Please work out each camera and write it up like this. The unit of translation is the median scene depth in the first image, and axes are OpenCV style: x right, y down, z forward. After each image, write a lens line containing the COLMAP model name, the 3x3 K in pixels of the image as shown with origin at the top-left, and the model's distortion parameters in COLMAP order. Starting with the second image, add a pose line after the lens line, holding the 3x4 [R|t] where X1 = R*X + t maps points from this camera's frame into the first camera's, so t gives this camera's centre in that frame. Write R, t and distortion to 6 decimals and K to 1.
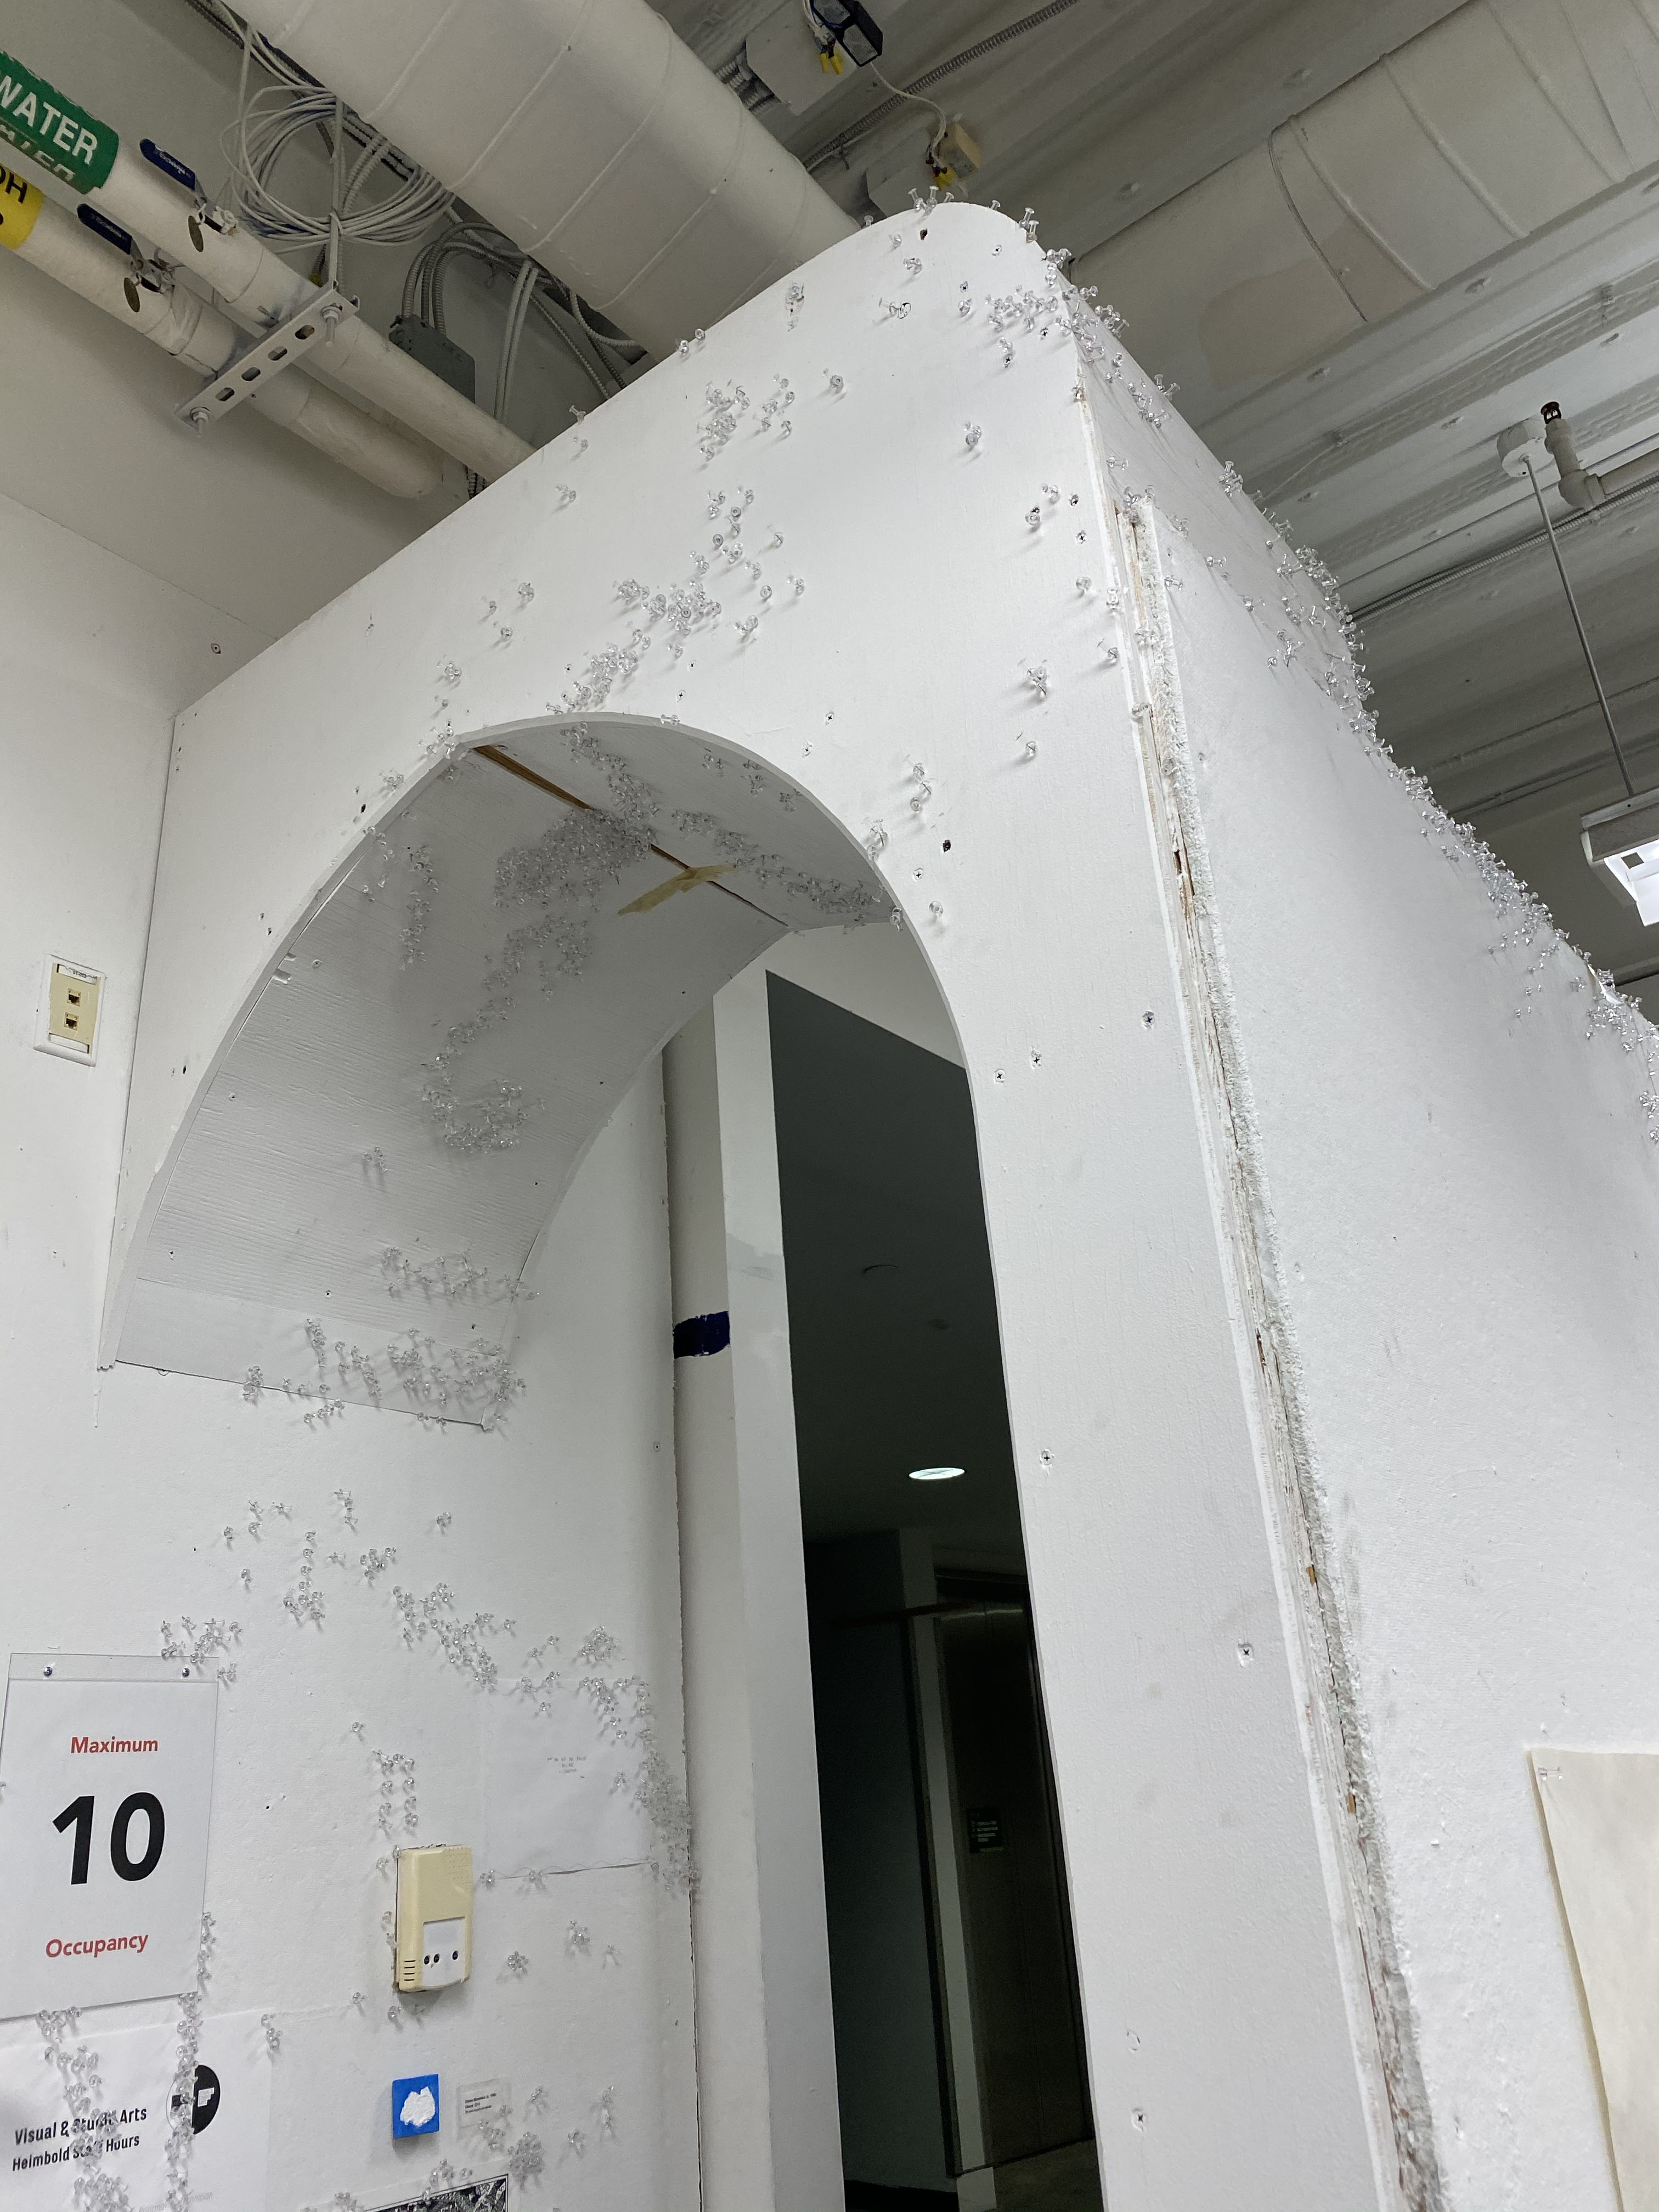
lens RADIAL K [[1680.1, 0, 834.6], [0, 1680.1, 1077.4], [0, 0, 1]] dist [0.030276, -0.025288]
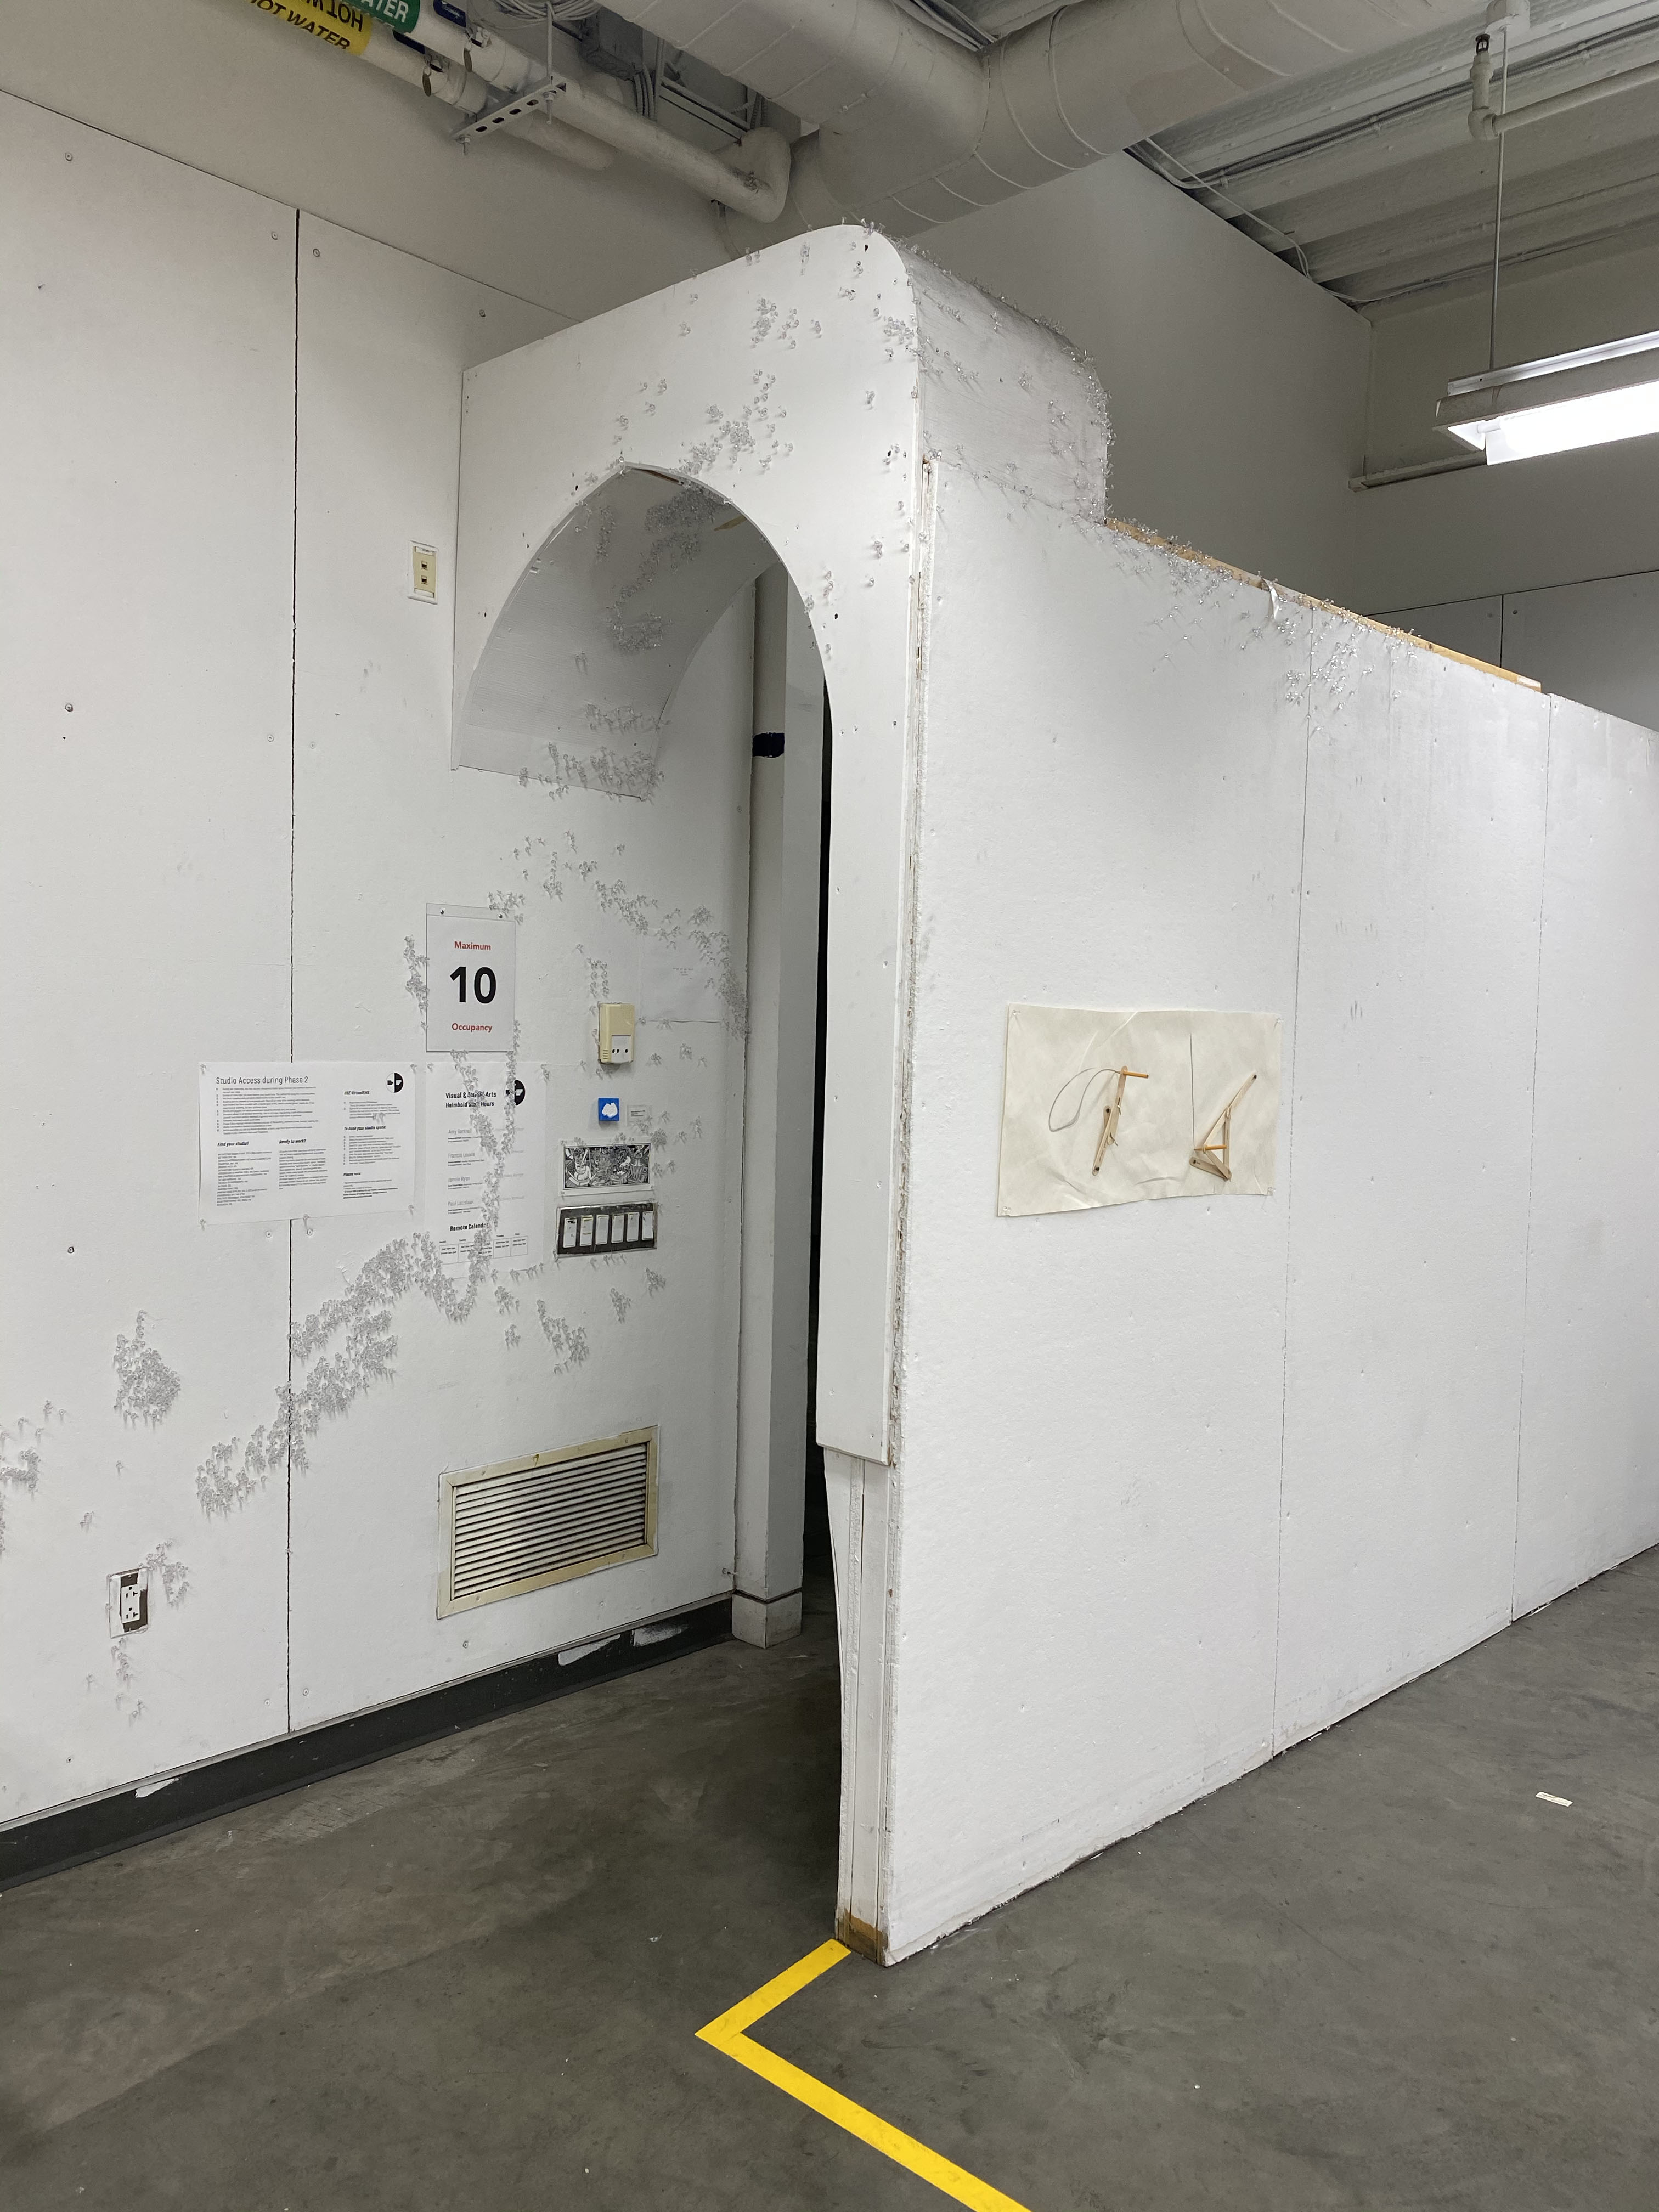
lens RADIAL K [[1699.3, 0, 828.7], [0, 1699.3, 1050.5], [0, 0, 1]] dist [-0.001720, -0.013095]
pose [[0.991472, 0.095476, -0.088696, 0.219453], [-0.049520, 0.905587, 0.421260, -0.397053], [0.120542, -0.413276, 0.902592, -0.905422]]
